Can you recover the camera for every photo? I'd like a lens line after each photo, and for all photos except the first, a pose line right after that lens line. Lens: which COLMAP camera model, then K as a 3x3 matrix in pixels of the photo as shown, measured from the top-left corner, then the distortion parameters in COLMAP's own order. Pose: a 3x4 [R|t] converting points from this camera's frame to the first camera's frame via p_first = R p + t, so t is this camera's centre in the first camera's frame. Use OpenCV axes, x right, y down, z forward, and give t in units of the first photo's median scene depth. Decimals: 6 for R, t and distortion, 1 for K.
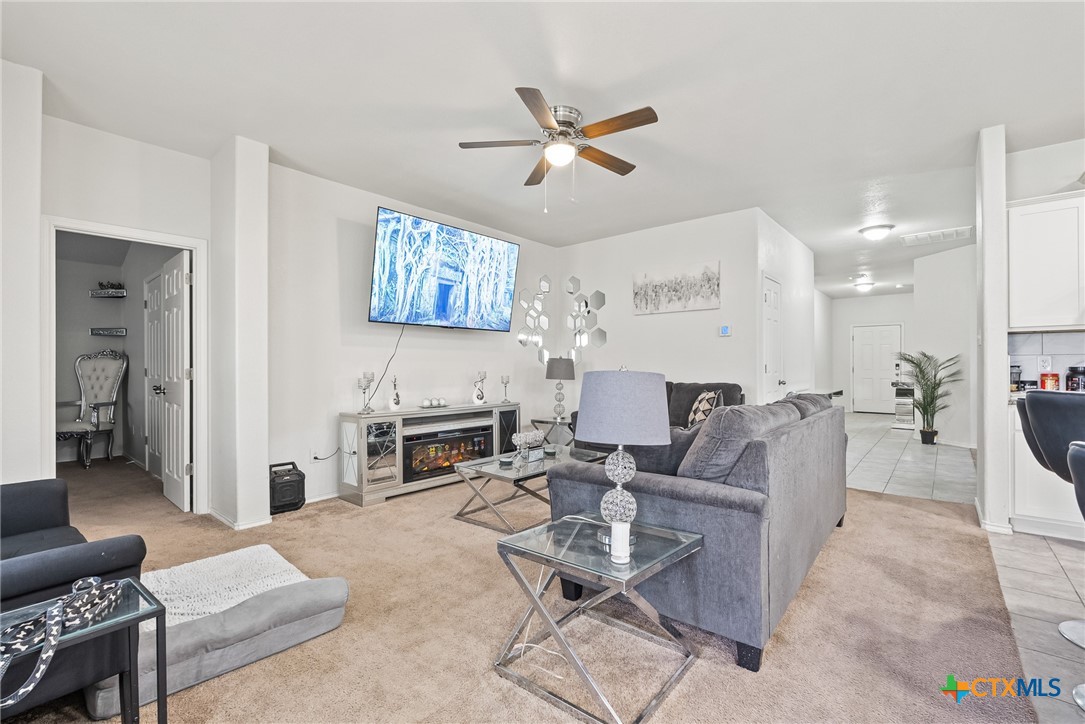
lens RADIAL K [[475.3, 0, 544.1], [0, 475.3, 364.9], [0, 0, 1]] dist [-0.000584, -0.000216]
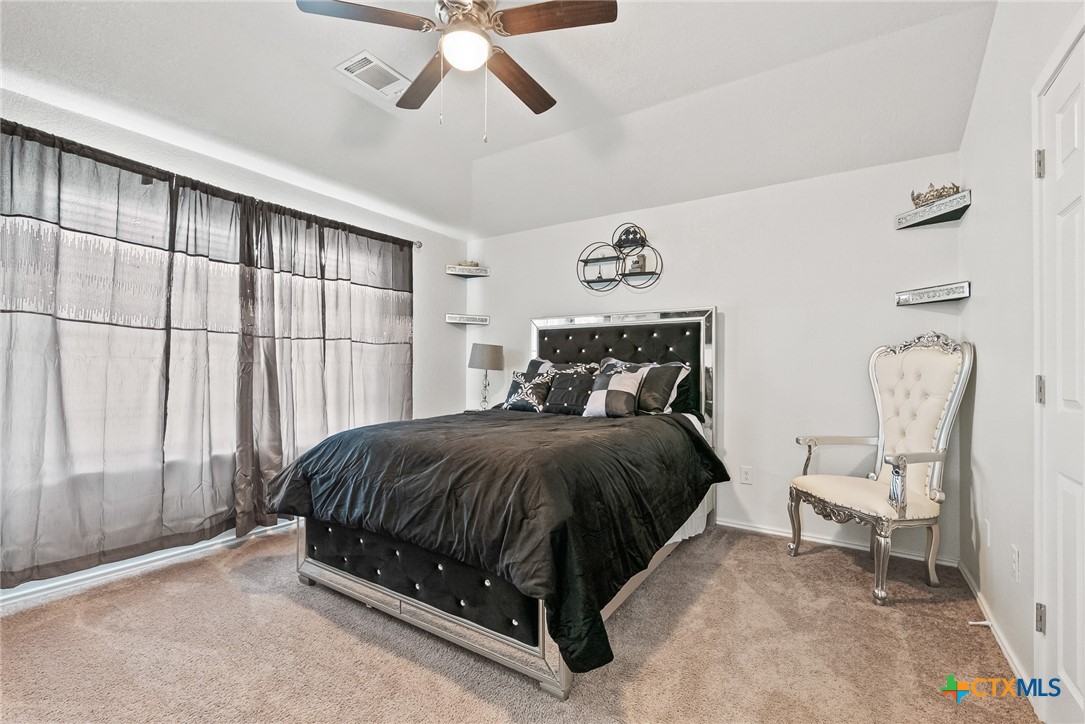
lens RADIAL K [[475.3, 0, 543.2], [0, 475.3, 362.5], [0, 0, 1]] dist [-0.000584, -0.000216]
pose [[0.129665, -0.001362, -0.991557, -0.531396], [-0.008487, 0.999961, -0.002483, 0.001794], [0.991521, 0.008738, 0.129649, 0.593159]]
